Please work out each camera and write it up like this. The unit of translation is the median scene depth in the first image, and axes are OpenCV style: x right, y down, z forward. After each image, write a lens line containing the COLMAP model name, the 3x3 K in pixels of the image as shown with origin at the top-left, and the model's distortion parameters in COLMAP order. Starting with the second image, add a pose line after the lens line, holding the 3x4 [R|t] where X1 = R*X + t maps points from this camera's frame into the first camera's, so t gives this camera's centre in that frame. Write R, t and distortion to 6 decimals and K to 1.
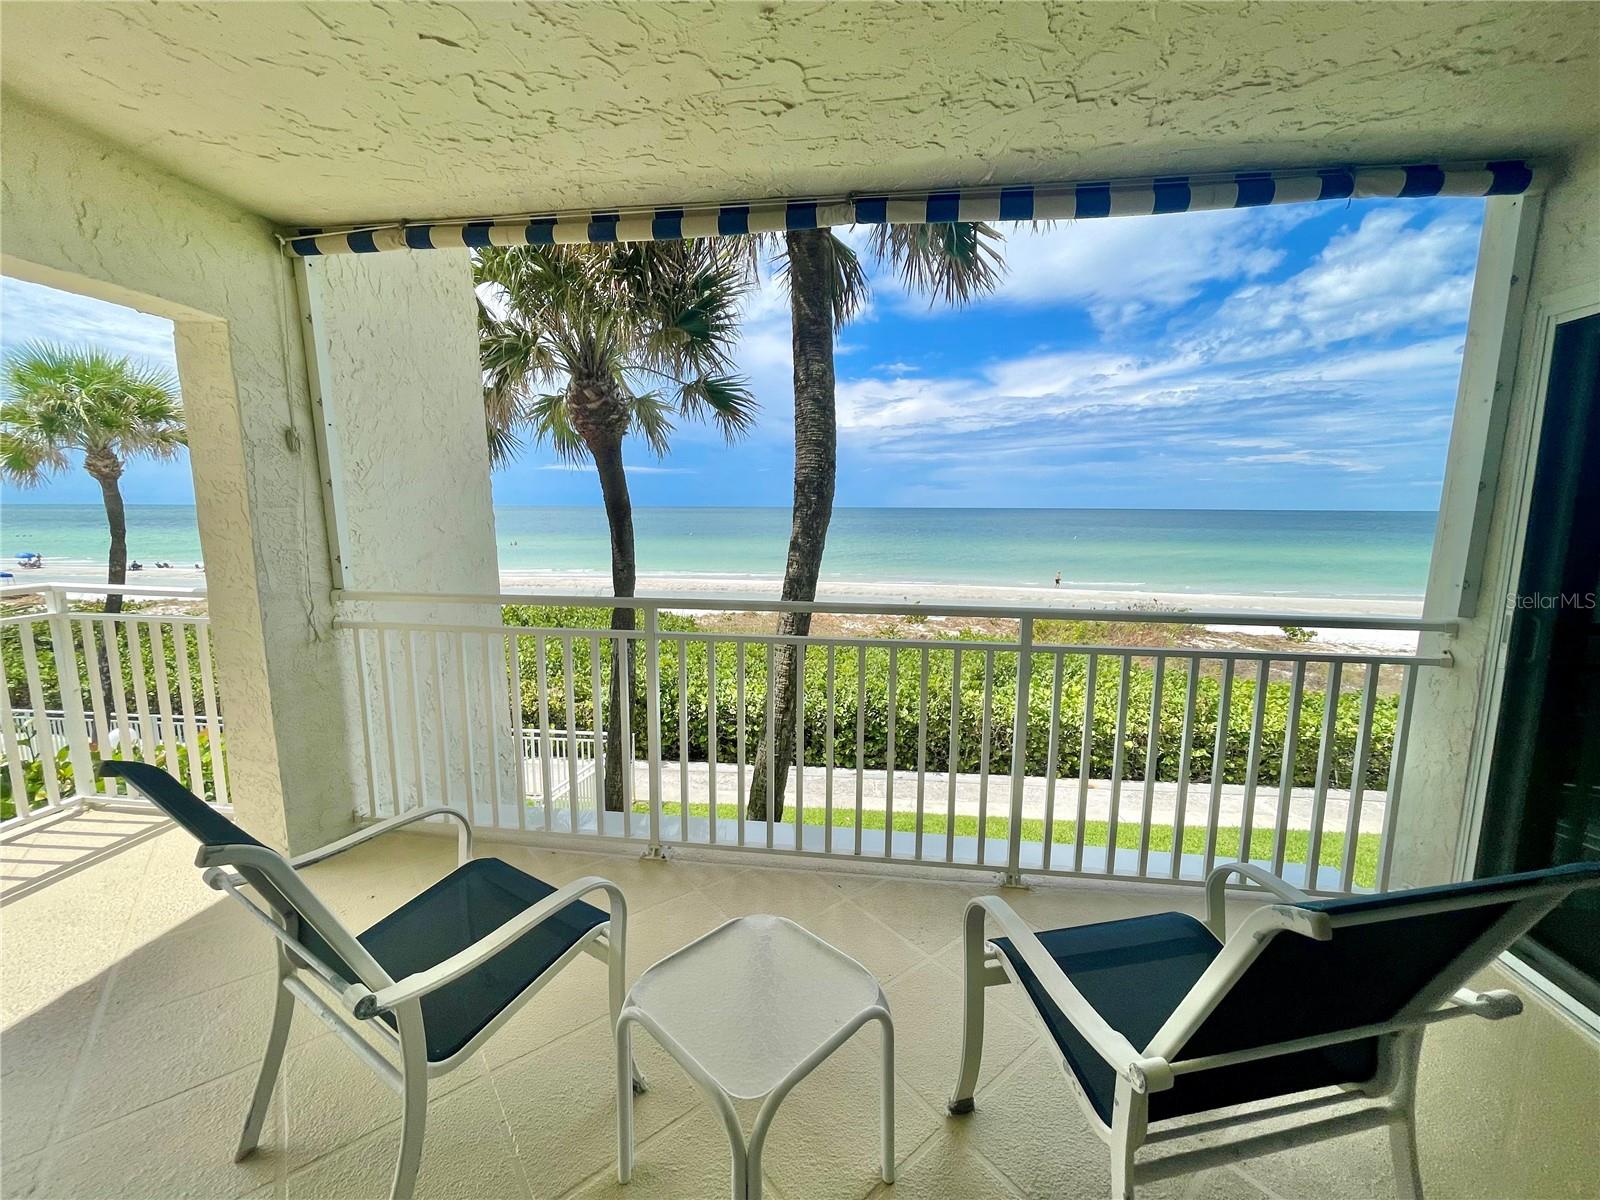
lens RADIAL K [[647.5, 0, 795.1], [0, 647.5, 599.7], [0, 0, 1]] dist [-0.003884, 0.000500]
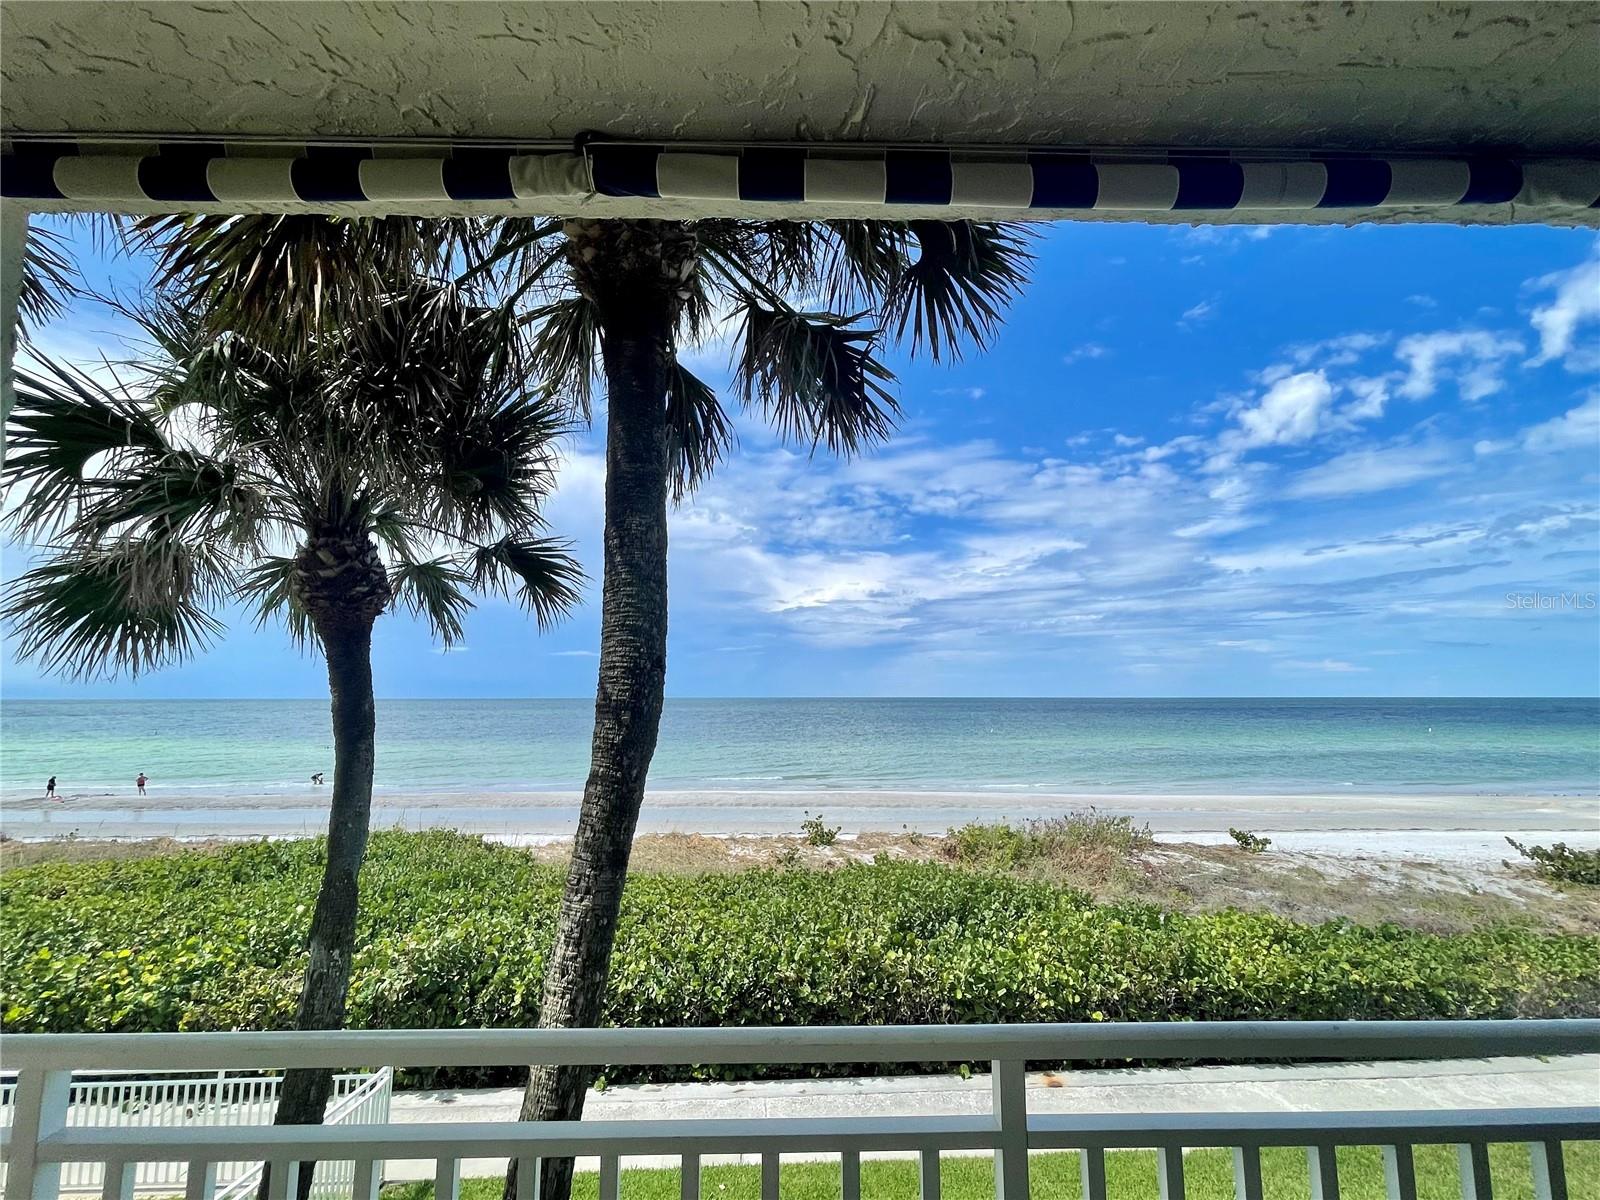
lens RADIAL K [[745.3, 0, 799.7], [0, 745.3, 596.7], [0, 0, 1]] dist [0.001899, 0.000135]
pose [[0.987744, 0.014131, 0.155440, 0.046315], [0.028820, 0.962256, -0.270614, -0.040663], [-0.153398, 0.271778, 0.950056, 0.153831]]
